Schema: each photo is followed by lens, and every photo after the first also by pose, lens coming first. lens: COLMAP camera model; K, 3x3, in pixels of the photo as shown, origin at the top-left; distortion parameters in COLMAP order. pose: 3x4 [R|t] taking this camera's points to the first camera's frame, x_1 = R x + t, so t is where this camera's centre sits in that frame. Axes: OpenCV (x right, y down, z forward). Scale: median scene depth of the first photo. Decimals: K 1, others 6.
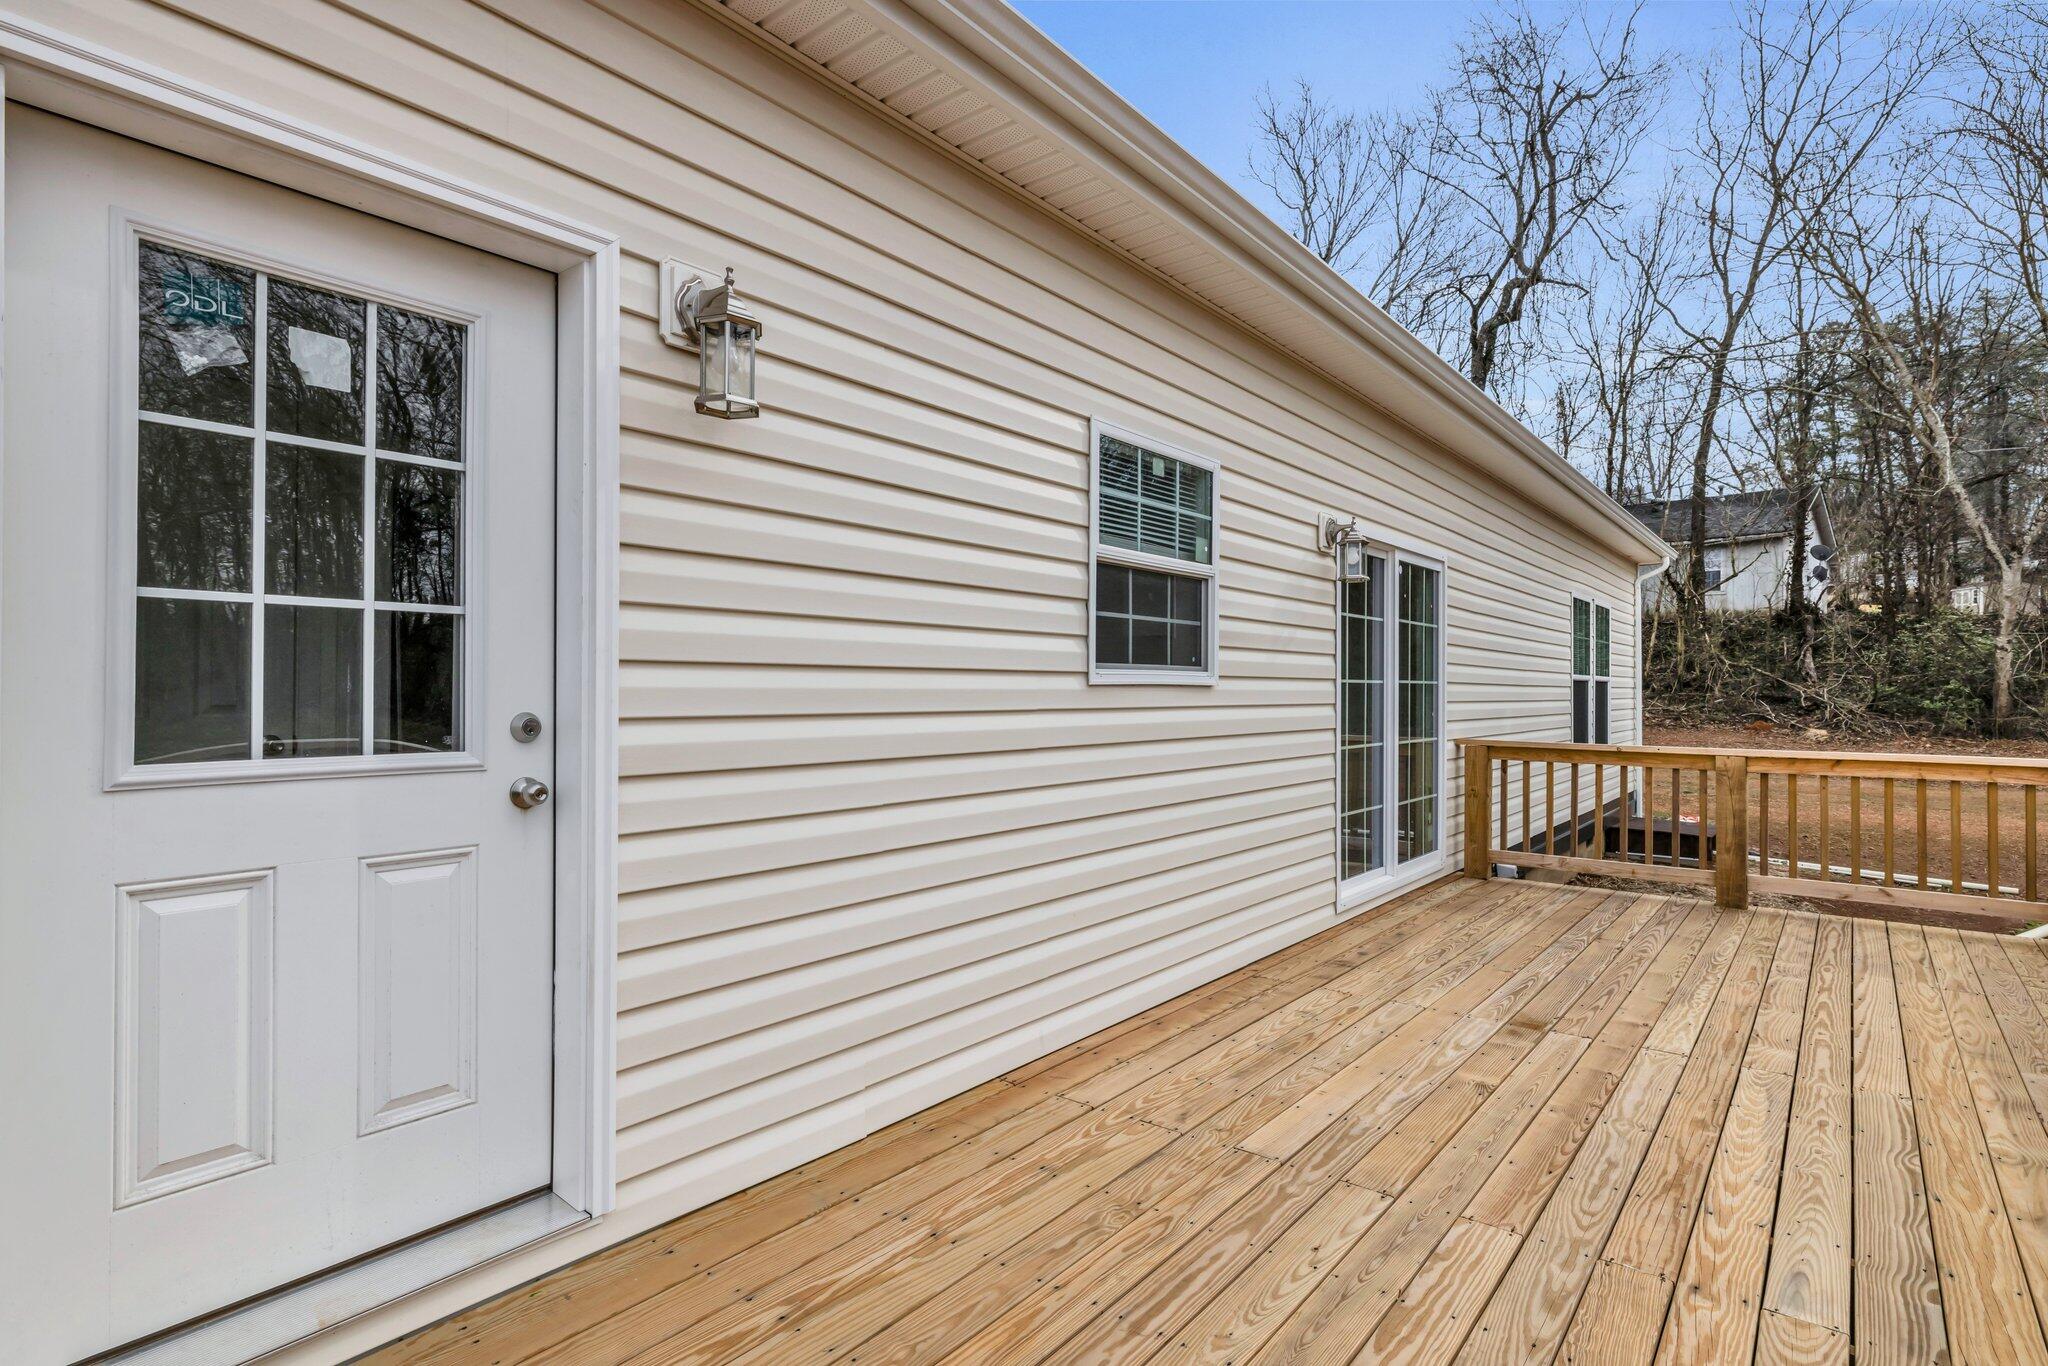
lens RADIAL K [[1058.0, 0, 1024.0], [0, 1058.0, 683.0], [0, 0, 1]] dist [-0.002682, -0.000210]
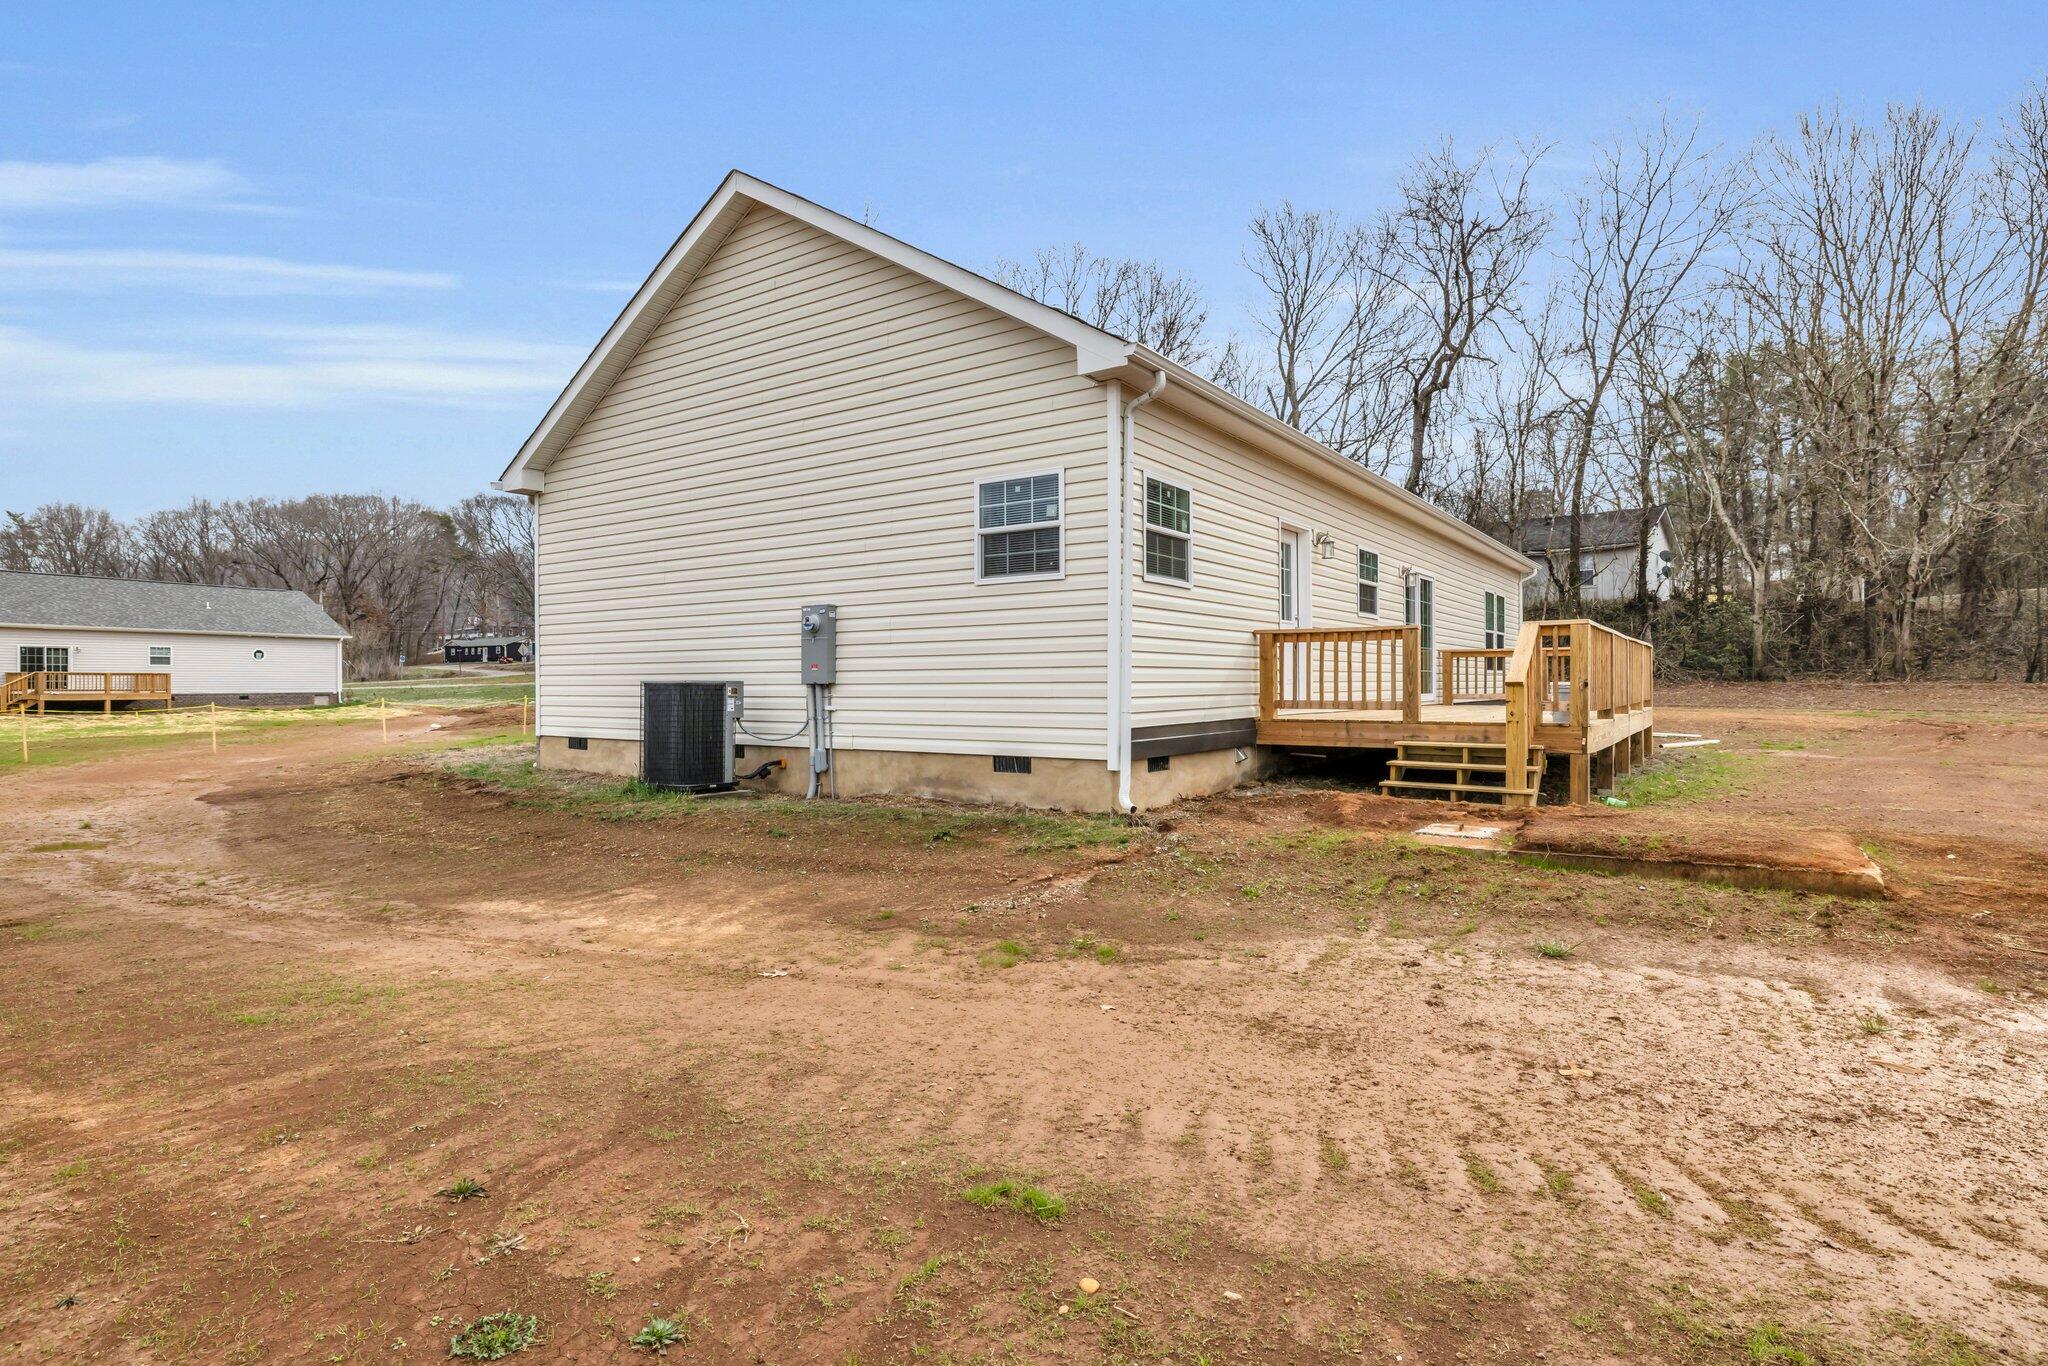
lens RADIAL K [[1058.0, 0, 1024.0], [0, 1058.0, 683.0], [0, 0, 1]] dist [-0.002682, -0.000210]
pose [[0.997904, -0.010089, 0.063926, -0.178151], [0.009746, 0.999936, 0.005675, 0.026768], [-0.063979, -0.005040, 0.997939, -0.348305]]
